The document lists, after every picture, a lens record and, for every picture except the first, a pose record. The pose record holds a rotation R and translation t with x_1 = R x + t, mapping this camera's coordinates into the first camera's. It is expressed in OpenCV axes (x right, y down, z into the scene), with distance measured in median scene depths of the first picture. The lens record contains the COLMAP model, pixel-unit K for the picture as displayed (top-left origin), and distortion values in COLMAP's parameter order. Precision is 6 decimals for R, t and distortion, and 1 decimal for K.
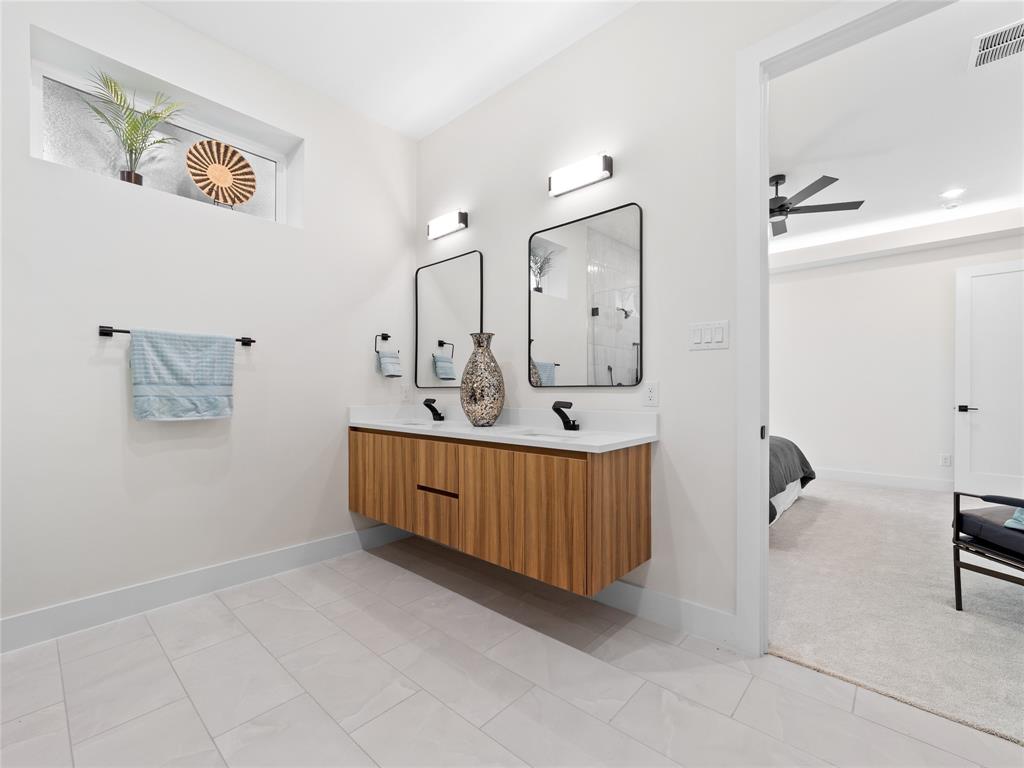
lens RADIAL K [[440.8, 0, 509.5], [0, 440.8, 388.2], [0, 0, 1]] dist [0.000994, 0.000298]
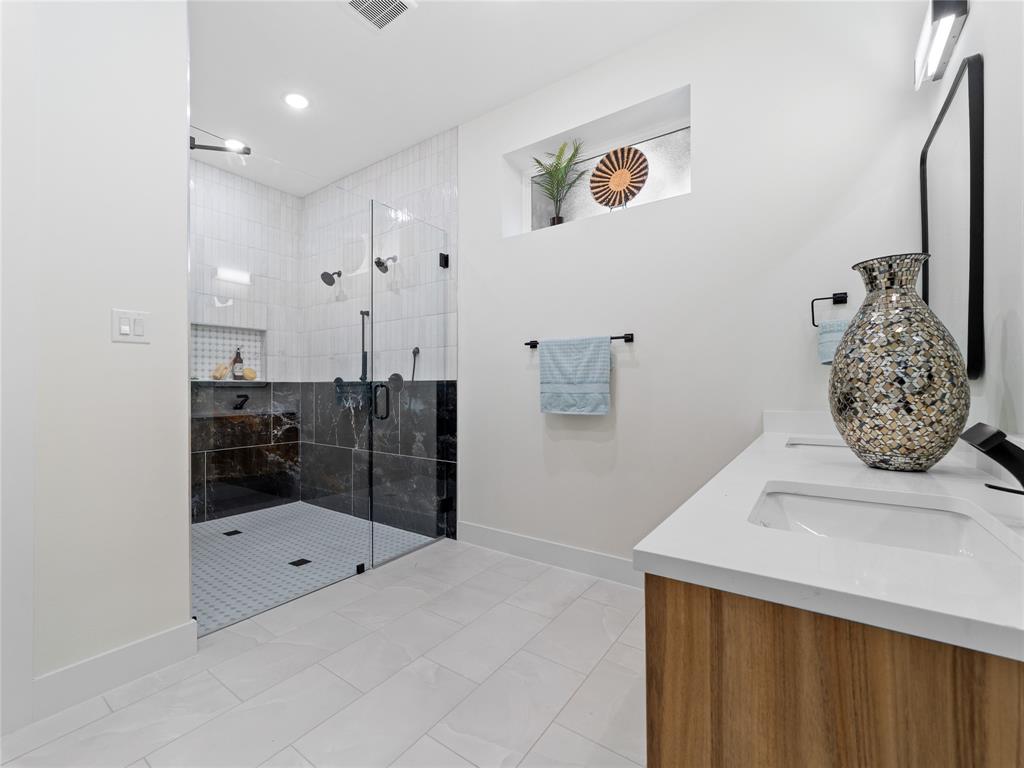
lens RADIAL K [[486.0, 0, 511.7], [0, 486.0, 372.8], [0, 0, 1]] dist [-0.000972, 0.000030]
pose [[0.076098, -0.023316, -0.996828, 0.508024], [0.009595, 0.999697, -0.022650, -0.007385], [0.997054, -0.007841, 0.076299, 0.734172]]
